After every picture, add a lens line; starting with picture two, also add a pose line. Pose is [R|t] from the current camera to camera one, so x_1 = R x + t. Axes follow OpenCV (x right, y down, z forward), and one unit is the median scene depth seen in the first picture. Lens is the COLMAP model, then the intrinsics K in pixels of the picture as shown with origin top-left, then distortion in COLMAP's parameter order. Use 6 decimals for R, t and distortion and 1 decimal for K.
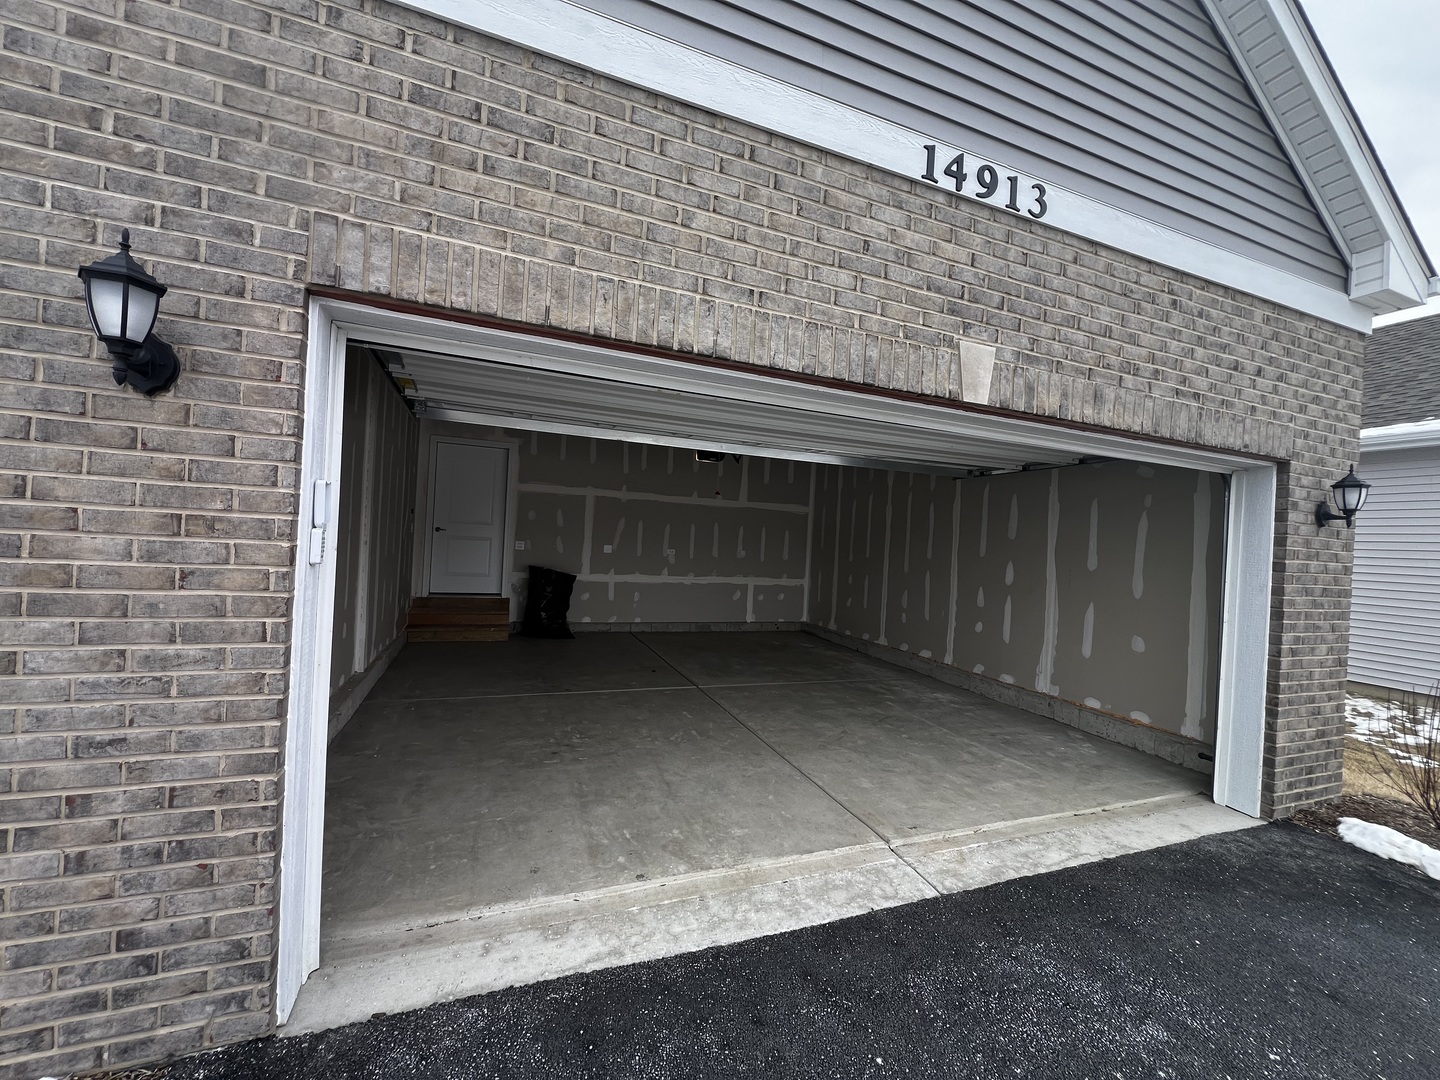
lens RADIAL K [[574.7, 0, 720.0], [0, 574.7, 540.0], [0, 0, 1]] dist [0.007789, -0.000149]
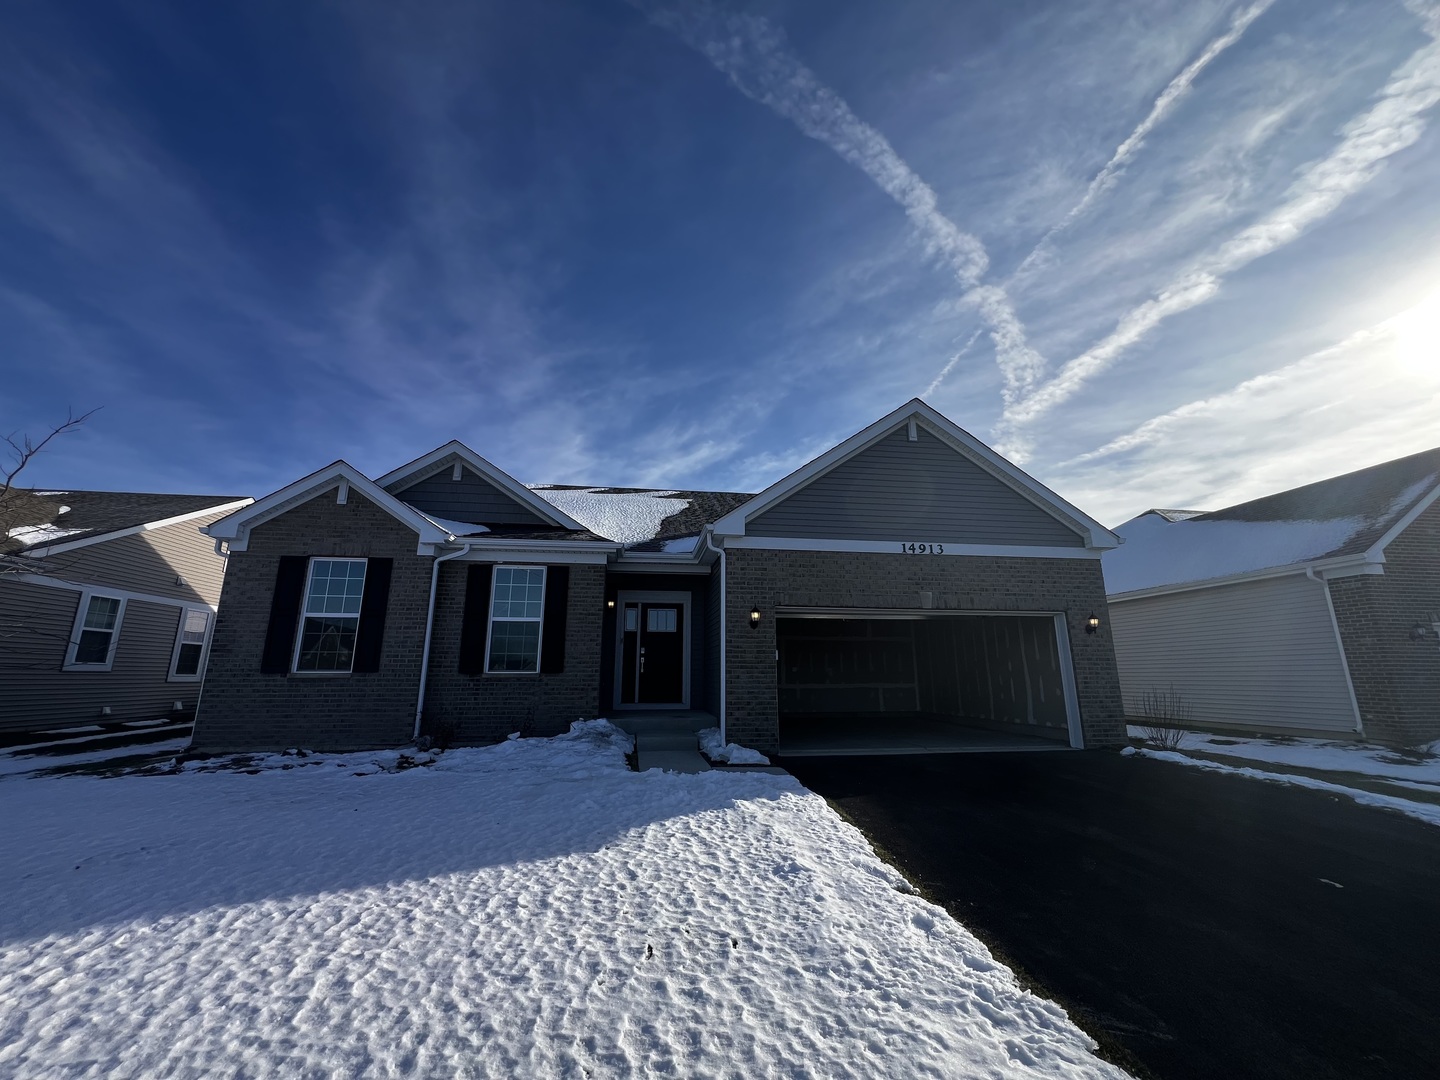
lens RADIAL K [[574.7, 0, 720.0], [0, 574.7, 540.0], [0, 0, 1]] dist [0.007789, -0.000149]
pose [[0.973110, -0.104388, -0.205328, -0.039938], [0.052814, 0.968781, -0.242226, 0.159264], [0.224204, 0.224869, 0.948244, -2.879599]]
